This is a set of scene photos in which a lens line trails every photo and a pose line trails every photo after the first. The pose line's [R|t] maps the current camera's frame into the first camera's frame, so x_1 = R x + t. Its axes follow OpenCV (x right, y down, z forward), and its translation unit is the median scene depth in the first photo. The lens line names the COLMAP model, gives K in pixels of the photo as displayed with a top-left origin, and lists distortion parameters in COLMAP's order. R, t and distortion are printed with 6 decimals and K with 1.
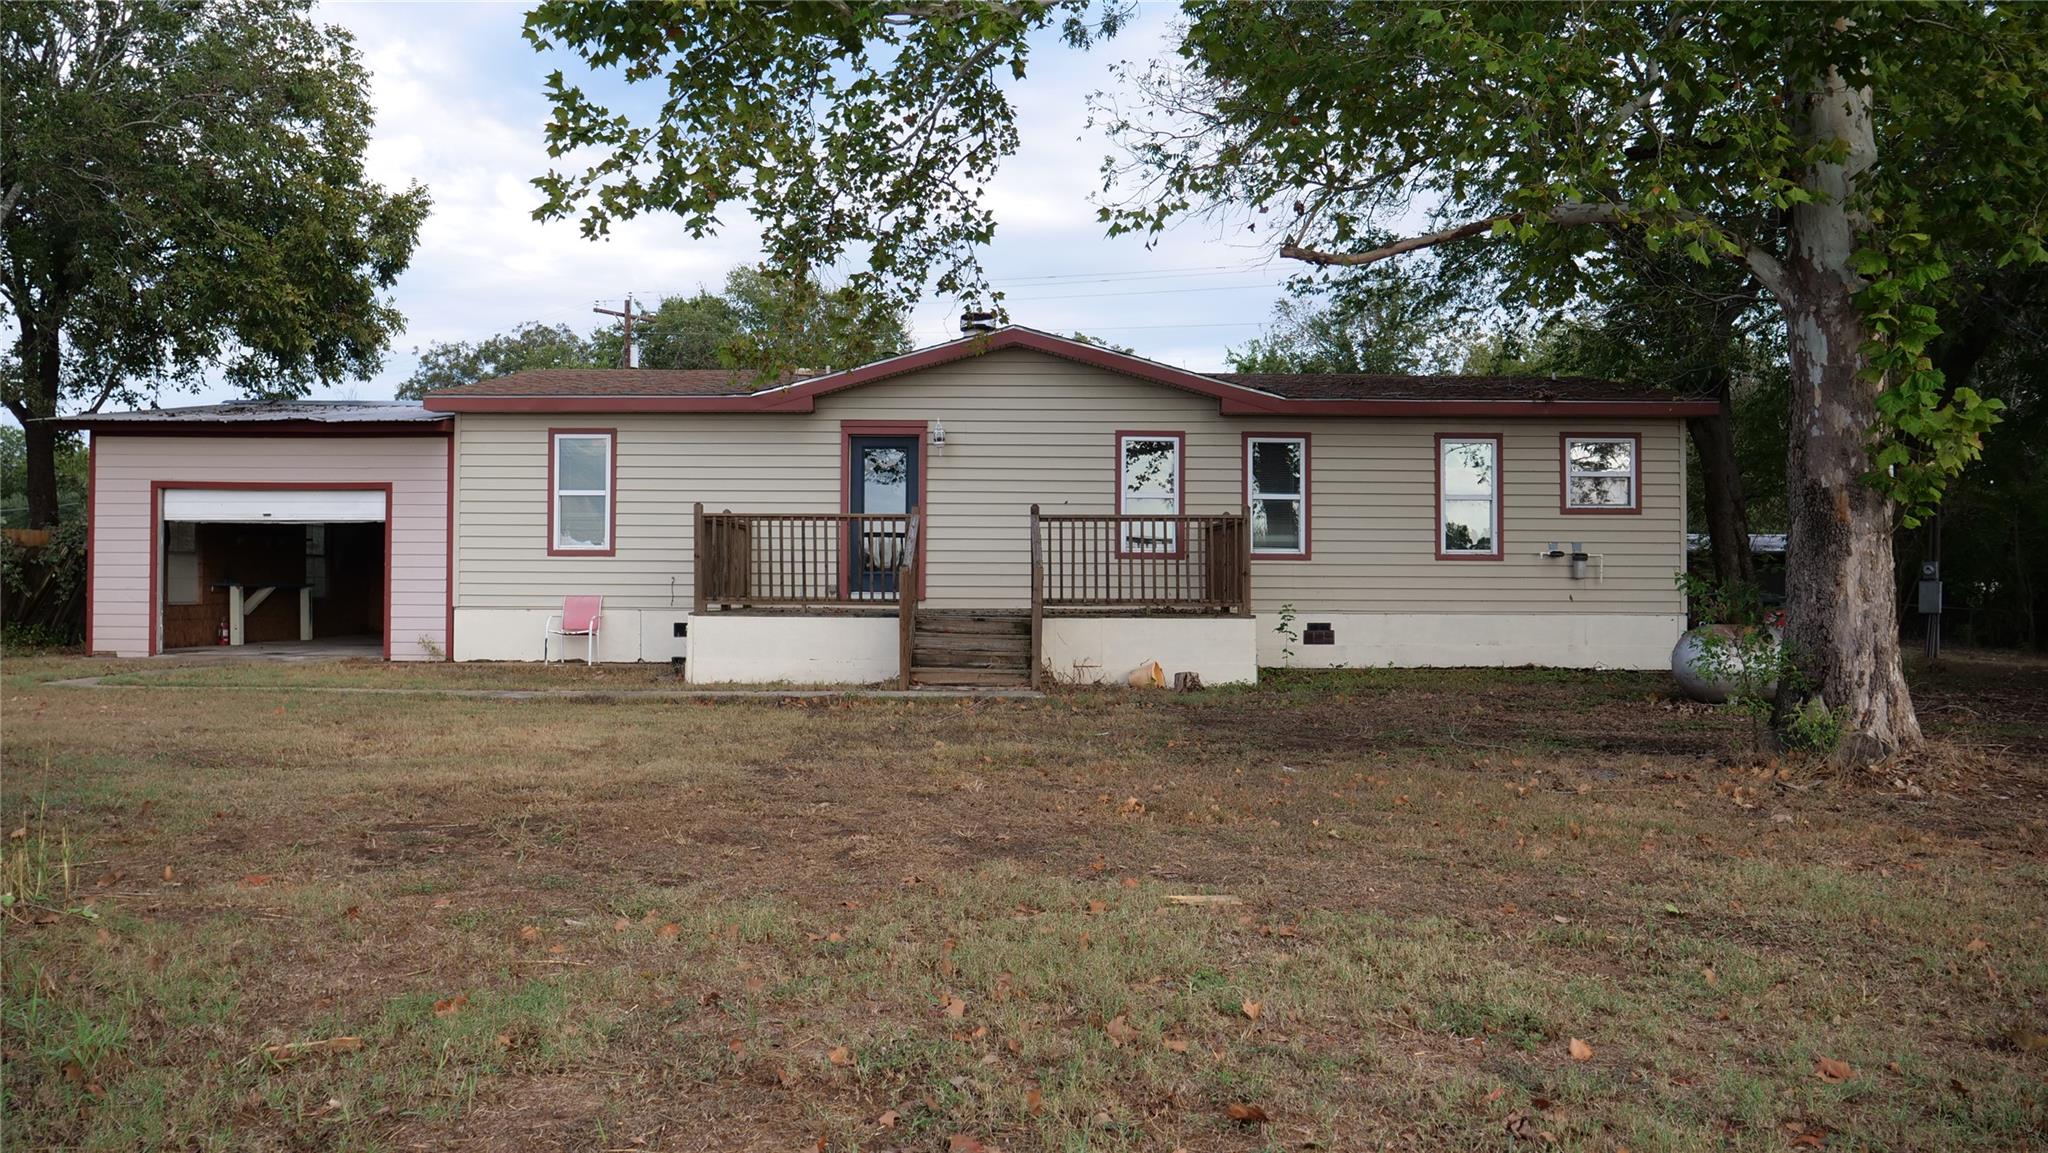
lens RADIAL K [[1472.9, 0, 1022.1], [0, 1472.9, 569.6], [0, 0, 1]] dist [-0.045797, 0.000916]
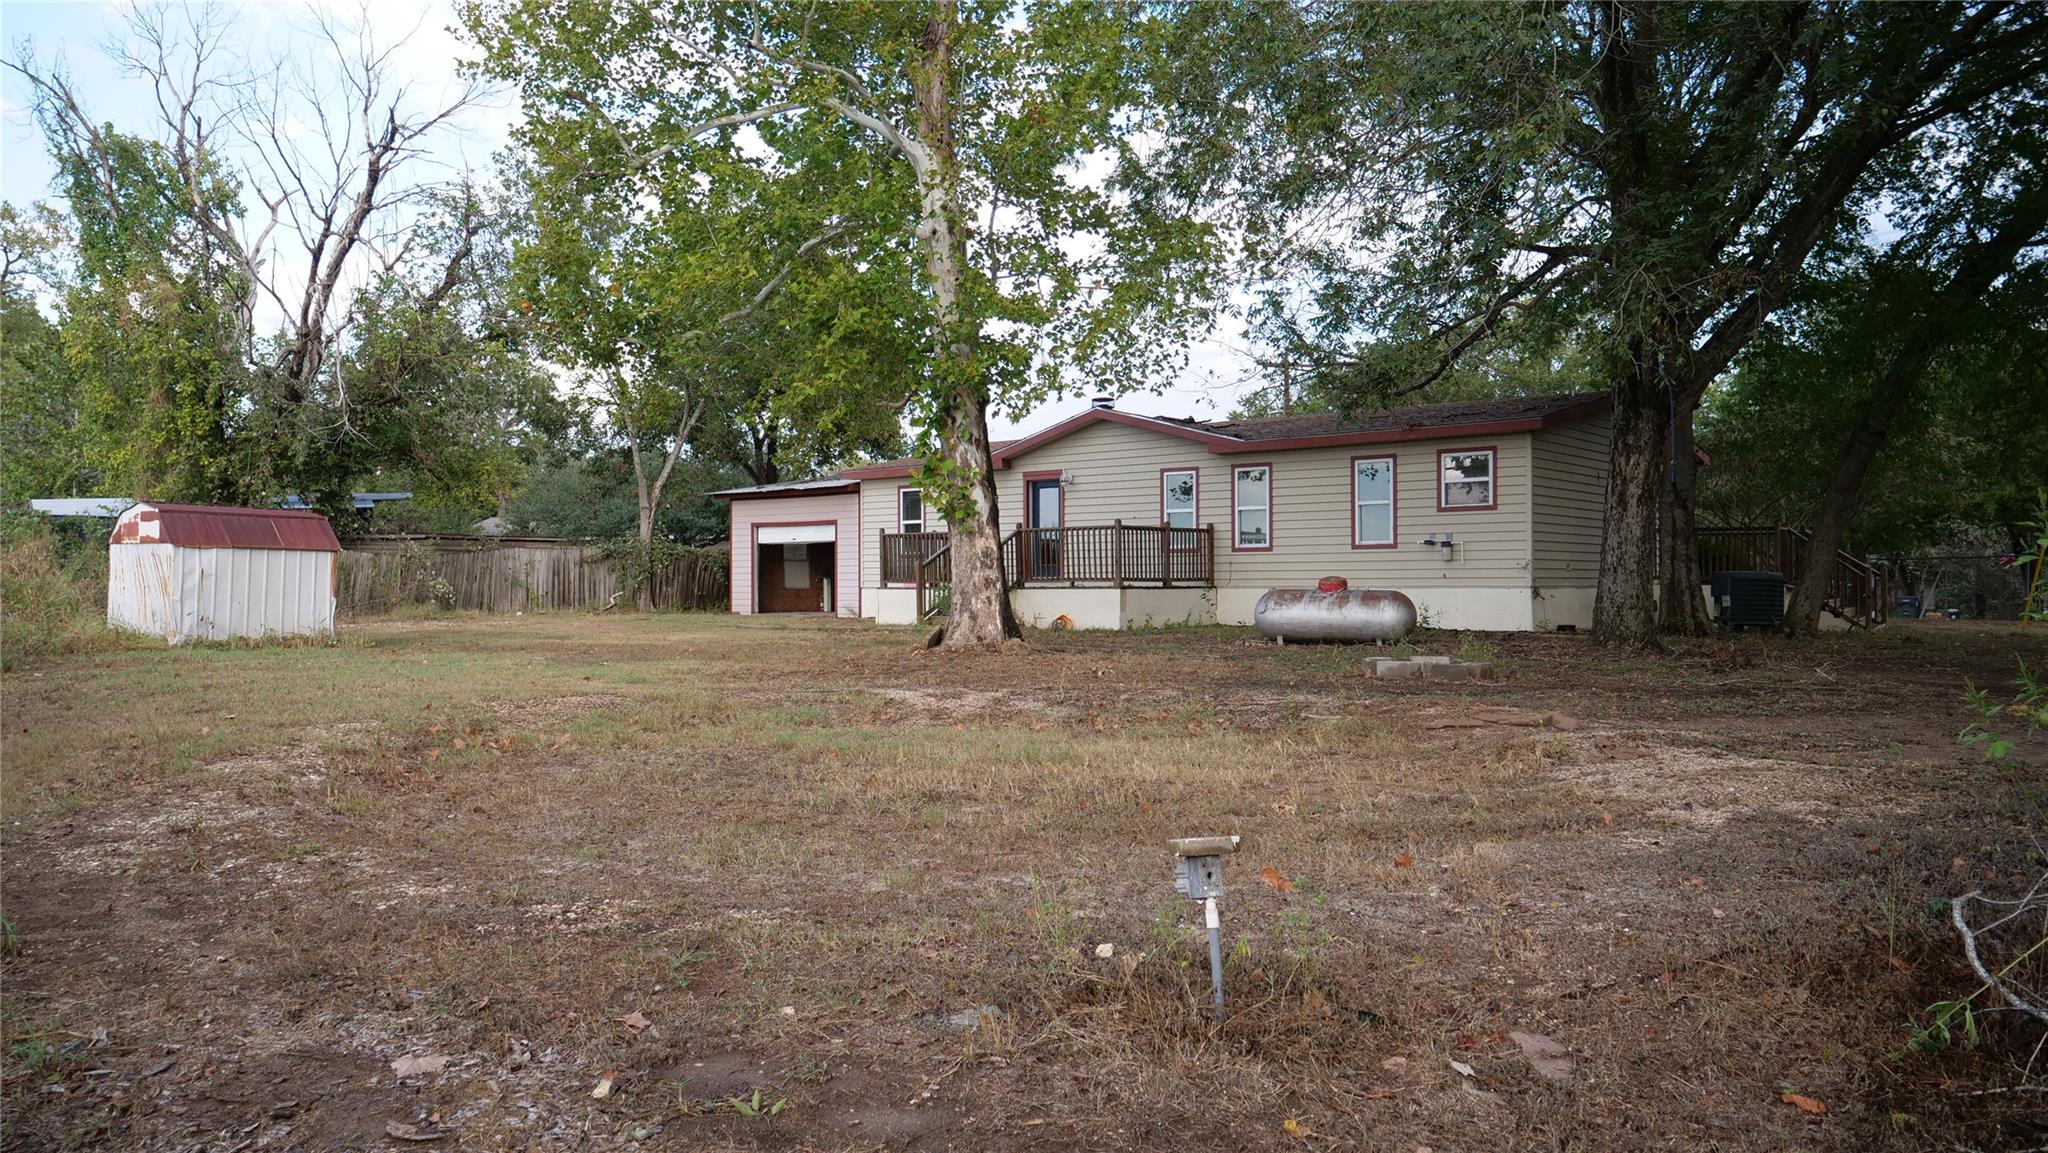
lens RADIAL K [[1472.9, 0, 1022.1], [0, 1472.9, 569.6], [0, 0, 1]] dist [-0.045797, 0.000916]
pose [[0.759830, -0.014437, -0.649961, 0.940803], [0.012770, 0.999892, -0.007281, 0.018750], [0.649996, -0.002767, 0.759933, -0.246216]]
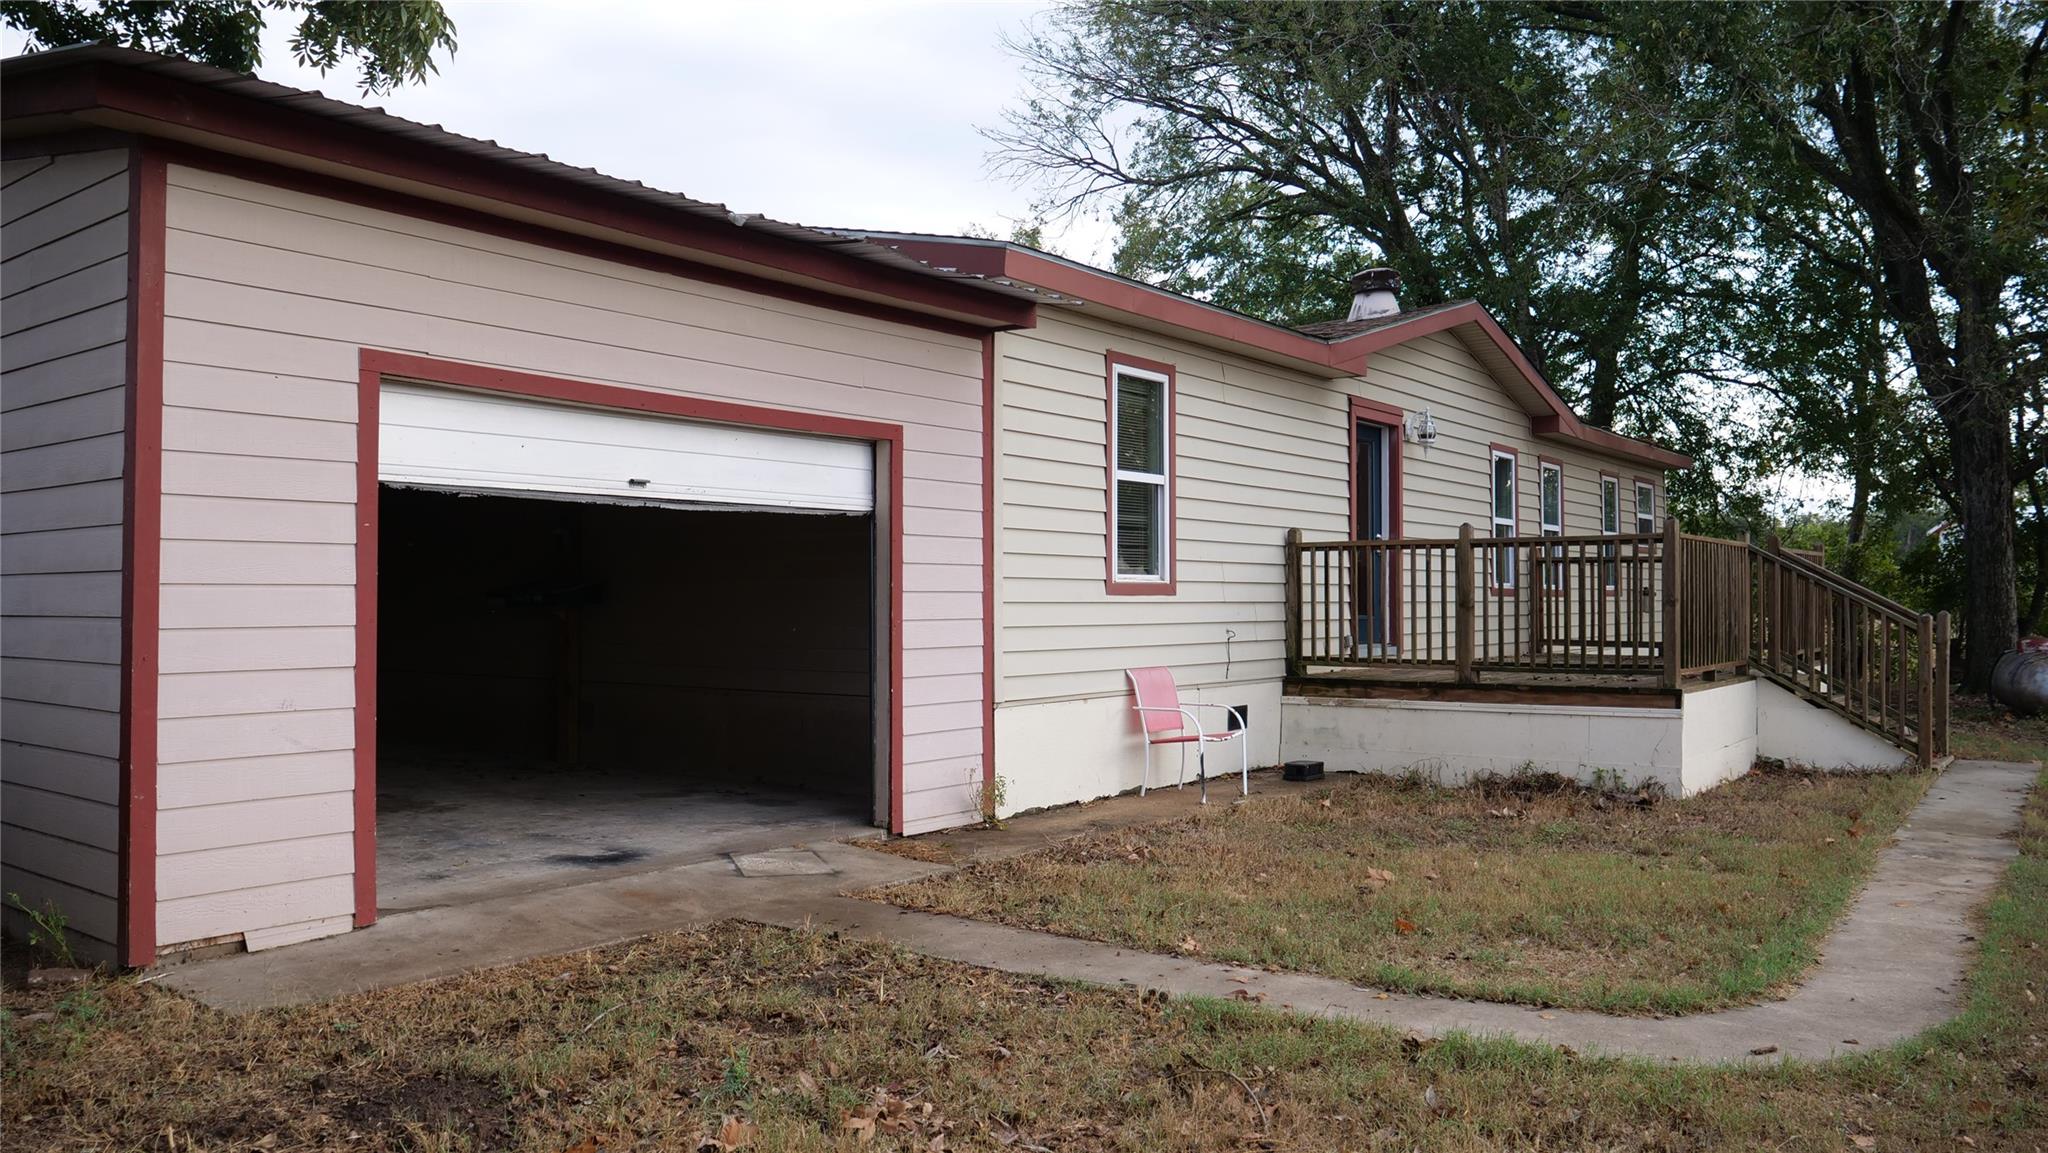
lens RADIAL K [[1472.9, 0, 1022.1], [0, 1472.9, 569.6], [0, 0, 1]] dist [-0.045797, 0.000916]
pose [[0.611922, 0.011004, 0.790842, -0.755267], [-0.009632, 0.999933, -0.006461, -0.014454], [-0.790860, -0.003664, 0.611987, 0.702039]]
